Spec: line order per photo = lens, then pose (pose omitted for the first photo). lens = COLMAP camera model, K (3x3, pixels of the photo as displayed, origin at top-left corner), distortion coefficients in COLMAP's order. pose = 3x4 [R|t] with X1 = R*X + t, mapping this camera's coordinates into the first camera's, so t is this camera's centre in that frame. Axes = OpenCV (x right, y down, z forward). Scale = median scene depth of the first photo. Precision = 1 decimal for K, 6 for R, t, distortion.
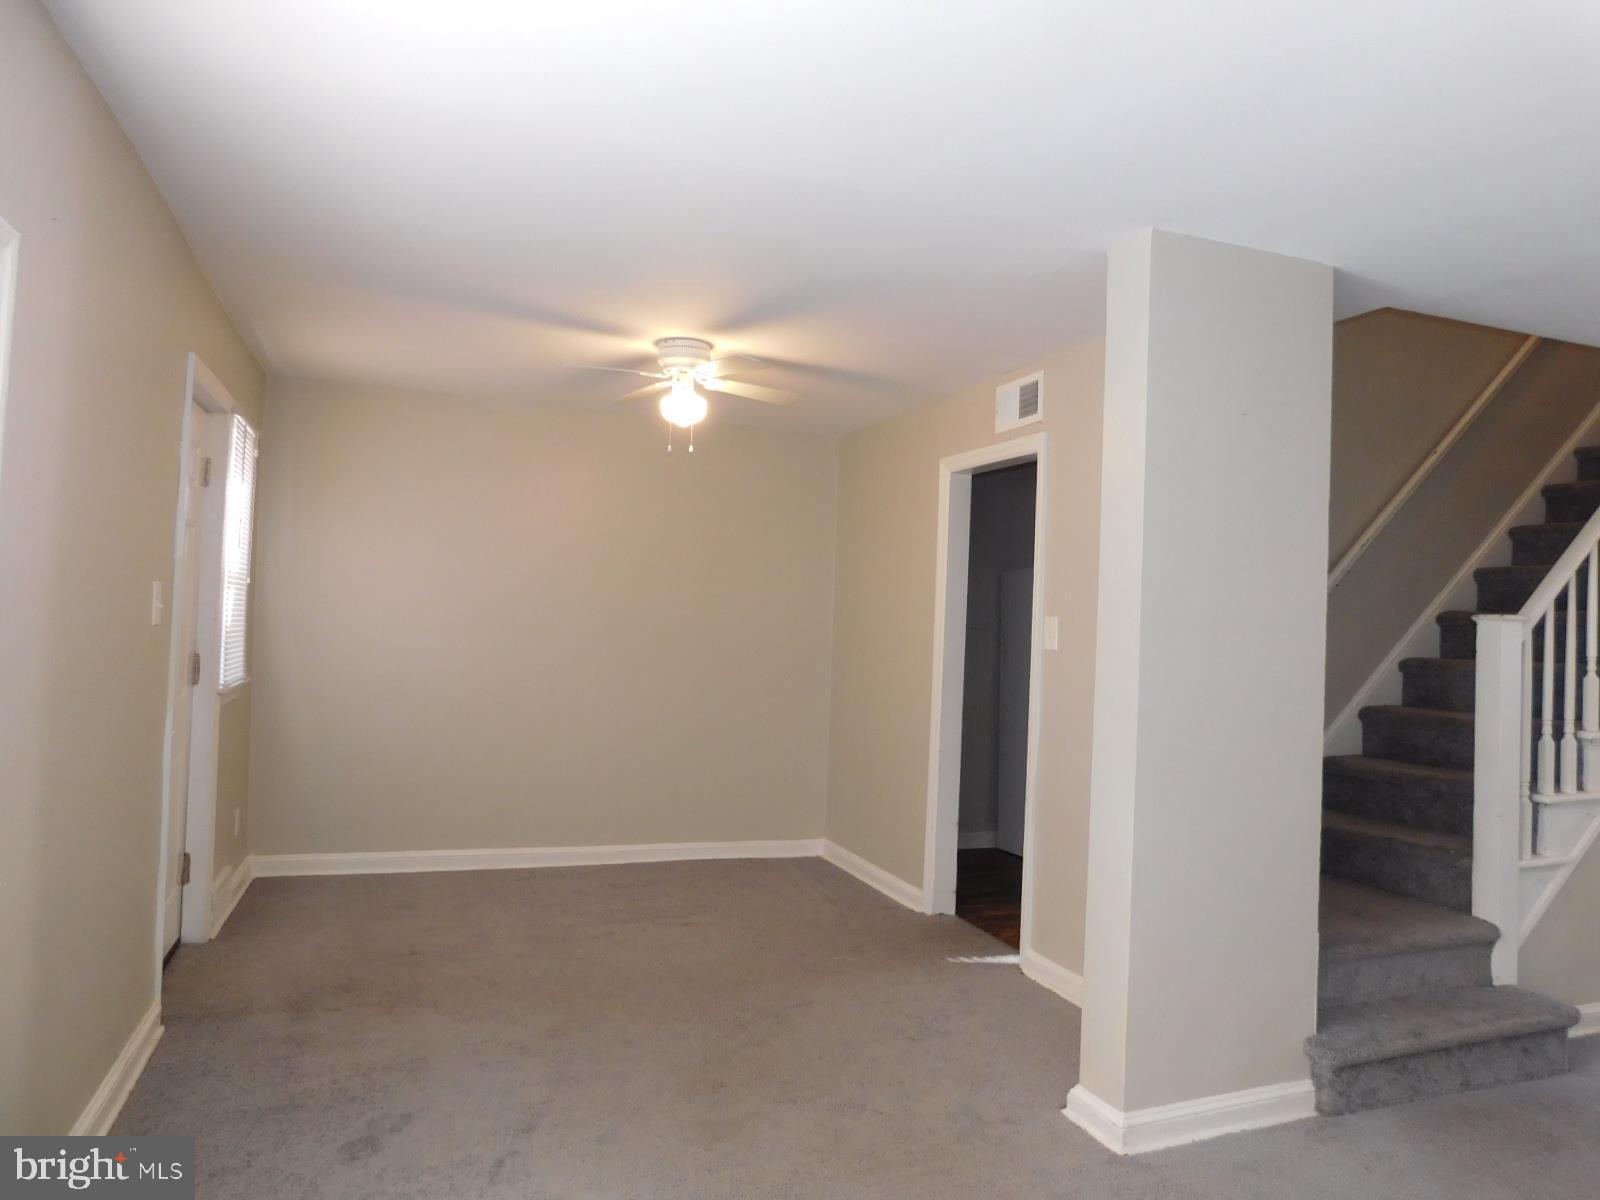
lens RADIAL K [[1050.8, 0, 797.2], [0, 1050.8, 595.1], [0, 0, 1]] dist [-0.085242, 0.074222]
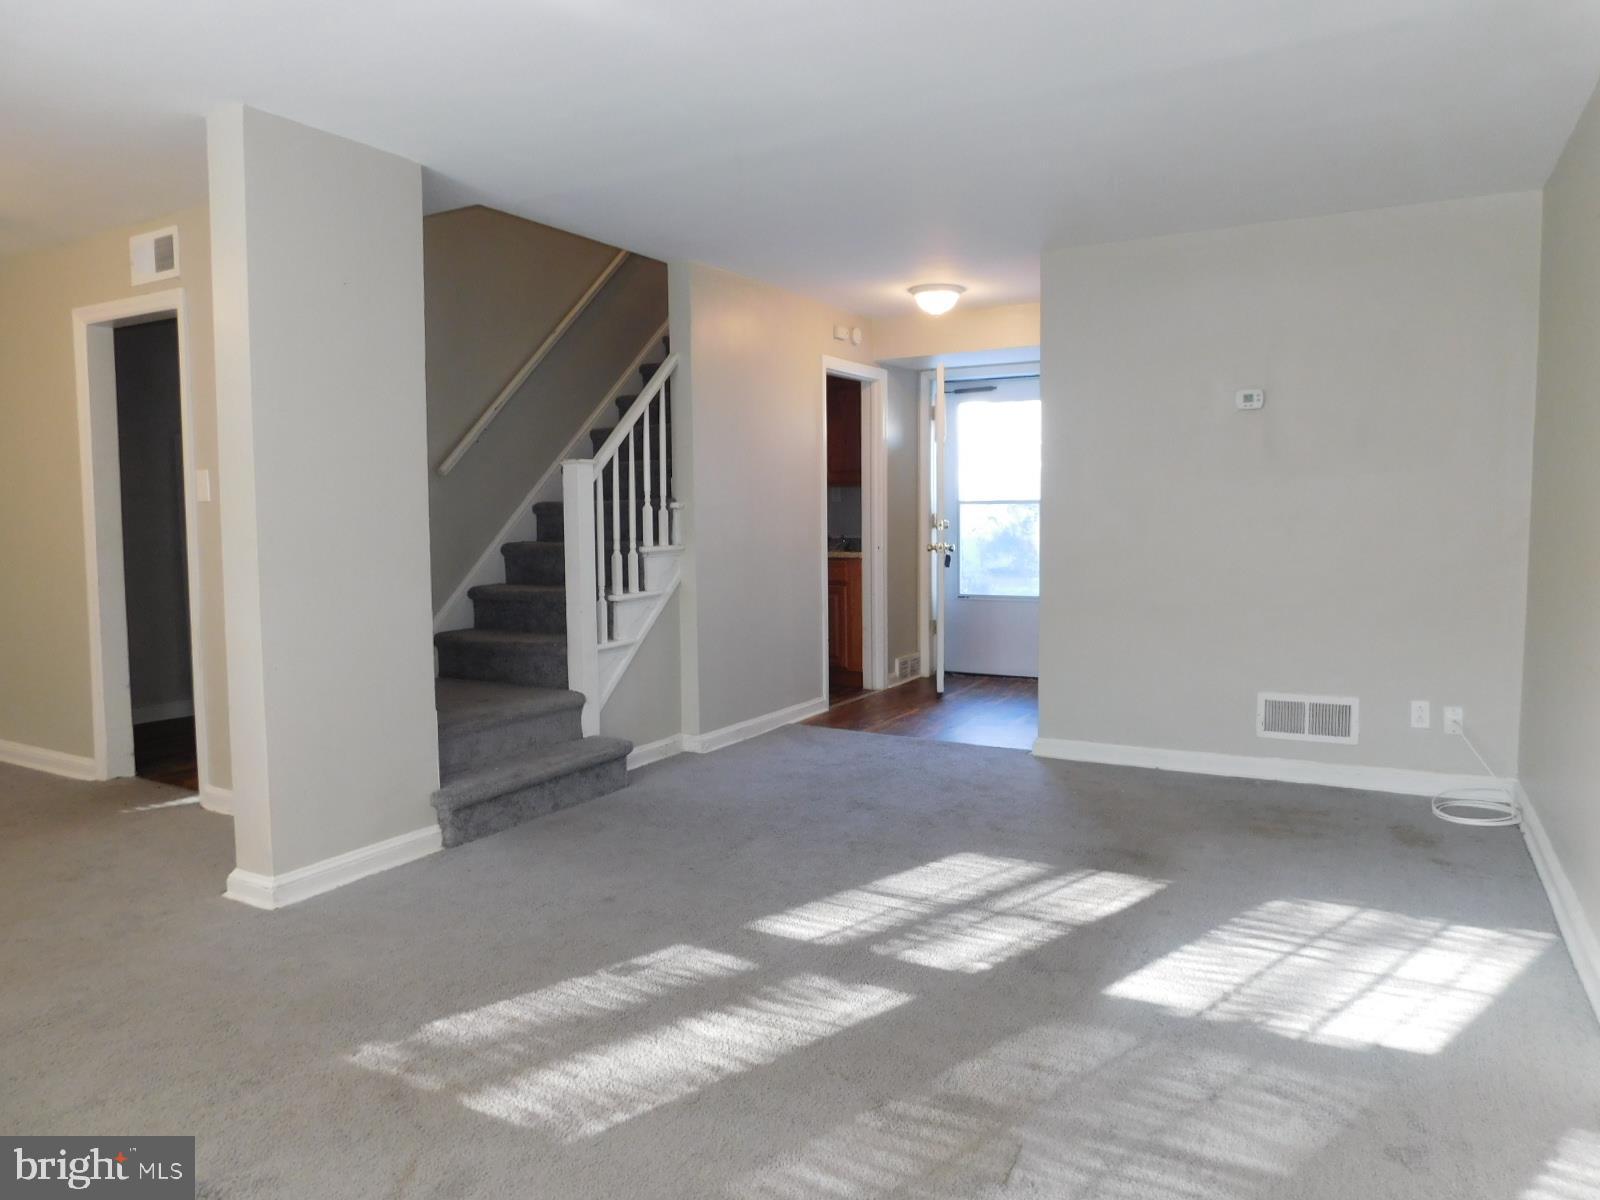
lens RADIAL K [[1050.8, 0, 797.2], [0, 1050.8, 595.1], [0, 0, 1]] dist [-0.085242, 0.074222]
pose [[0.768613, -0.087614, 0.633686, 0.043345], [0.014221, 0.992672, 0.119999, 0.034744], [-0.639556, -0.083221, 0.764227, -0.204311]]
